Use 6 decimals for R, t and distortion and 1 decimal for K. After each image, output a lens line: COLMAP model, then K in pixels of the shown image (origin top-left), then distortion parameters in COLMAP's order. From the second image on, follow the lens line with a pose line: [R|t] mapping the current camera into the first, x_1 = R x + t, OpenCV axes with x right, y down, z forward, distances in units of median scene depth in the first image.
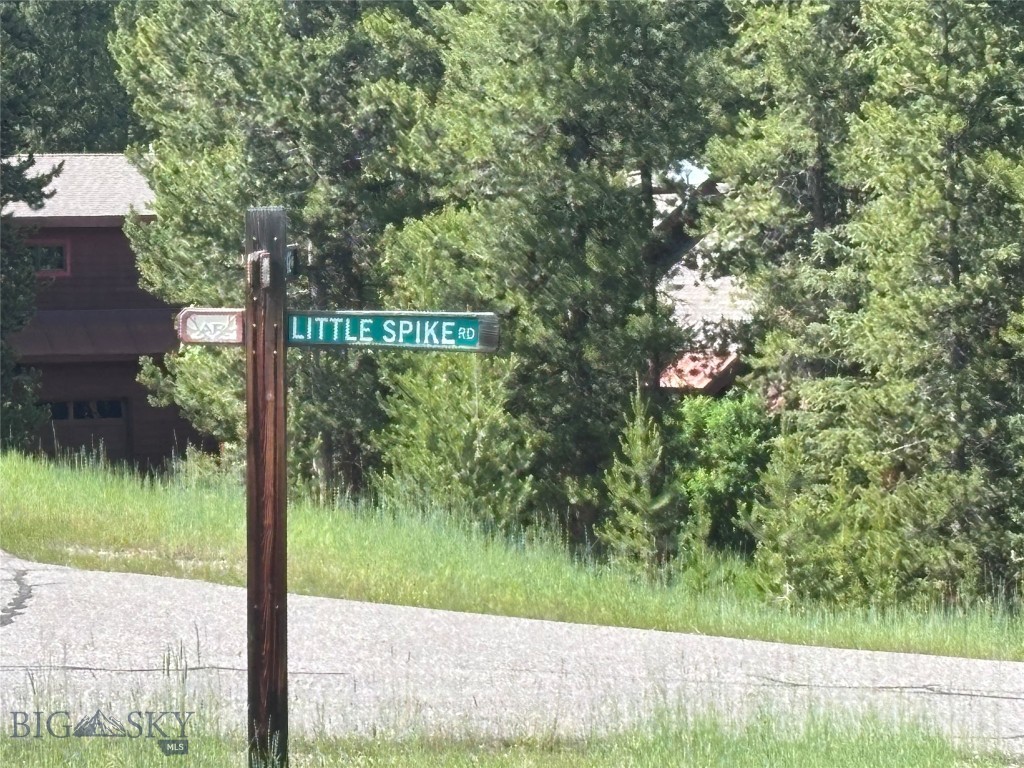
lens RADIAL K [[5020.6, 0, 511.7], [0, 5020.6, 384.8], [0, 0, 1]] dist [0.485859, 0.000000]
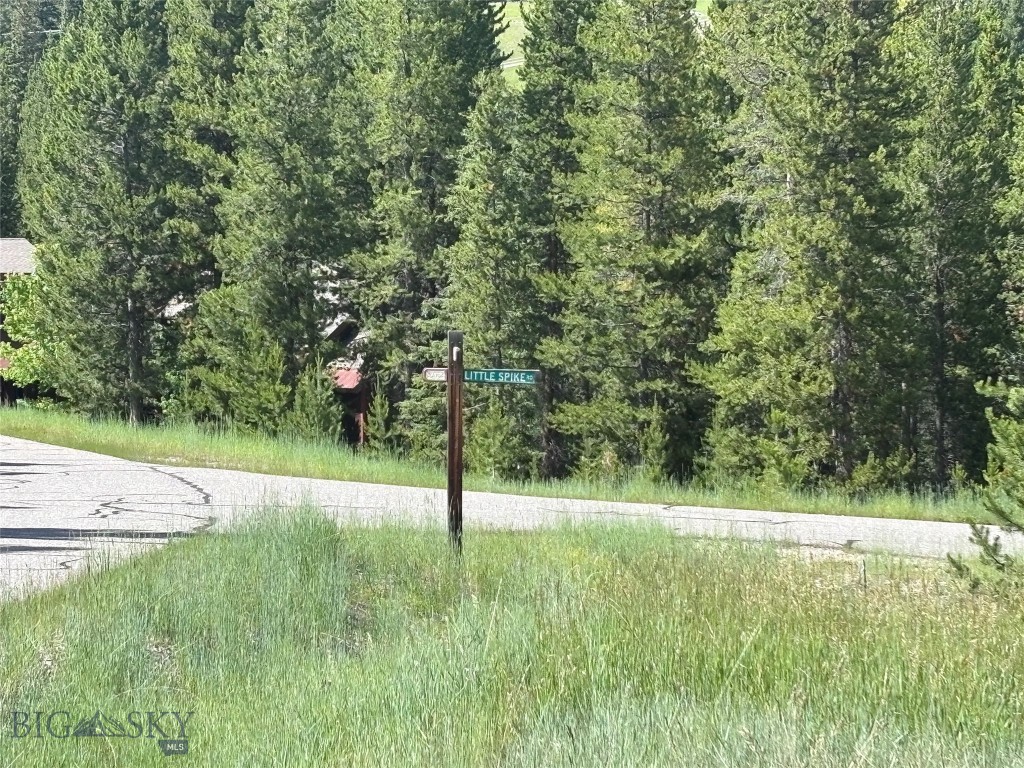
lens RADIAL K [[3113.0, 0, 512.2], [0, 3113.0, 383.5], [0, 0, 1]] dist [0.441941, 0.000000]
pose [[0.984744, 0.000773, 0.174005, -0.121355], [-0.002480, 0.999951, 0.009591, -0.009016], [-0.173989, -0.009876, 0.984698, -0.255501]]
